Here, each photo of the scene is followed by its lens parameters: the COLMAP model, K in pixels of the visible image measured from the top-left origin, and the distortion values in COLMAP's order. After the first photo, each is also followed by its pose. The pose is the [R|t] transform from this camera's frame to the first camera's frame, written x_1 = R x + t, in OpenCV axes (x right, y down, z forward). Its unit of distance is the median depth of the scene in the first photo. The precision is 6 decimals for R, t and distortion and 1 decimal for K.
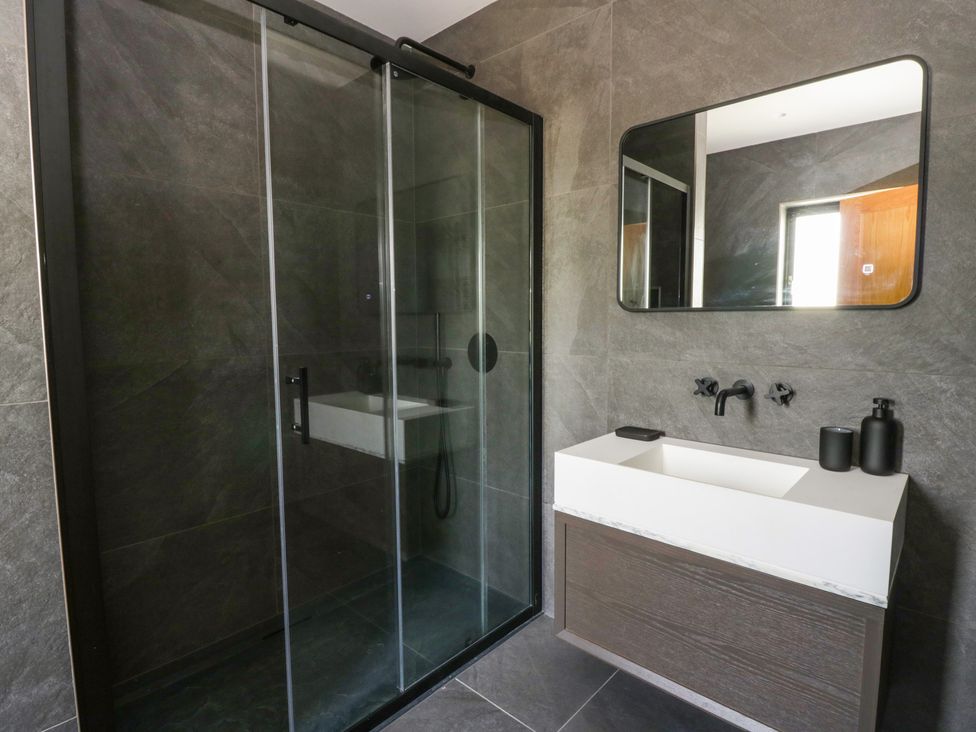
lens RADIAL K [[517.9, 0, 491.0], [0, 517.9, 357.9], [0, 0, 1]] dist [-0.002999, -0.013201]
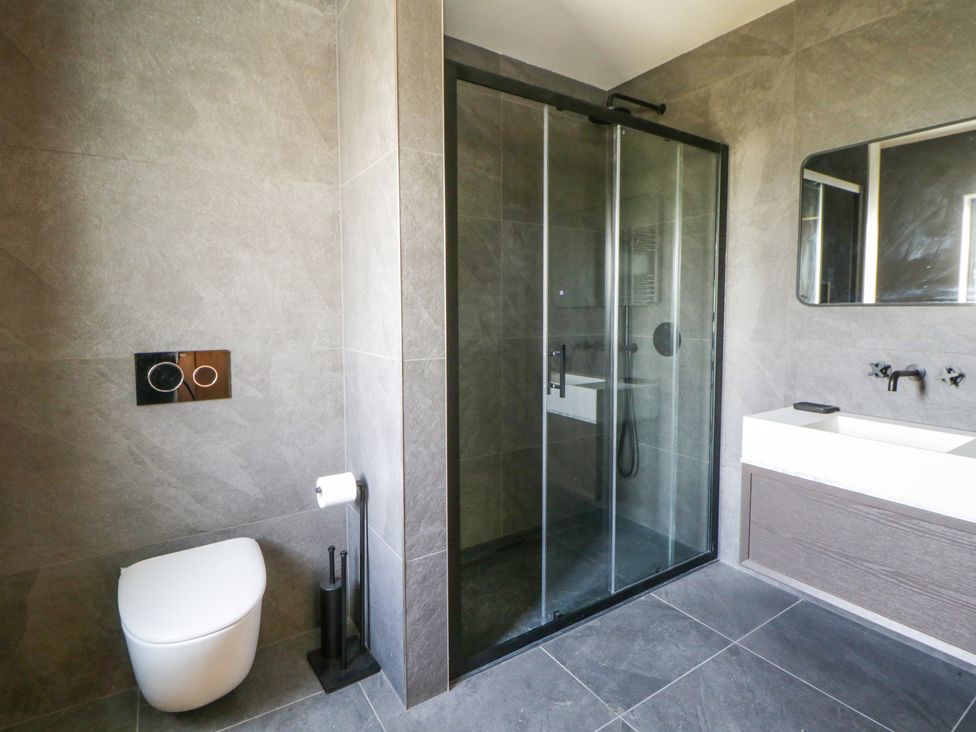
lens RADIAL K [[517.9, 0, 492.1], [0, 517.9, 342.5], [0, 0, 1]] dist [-0.002999, -0.013201]
pose [[0.969596, 0.018557, -0.244006, -0.146361], [-0.021726, 0.999711, -0.010301, 0.023116], [0.243744, 0.015289, 0.969719, -0.333630]]
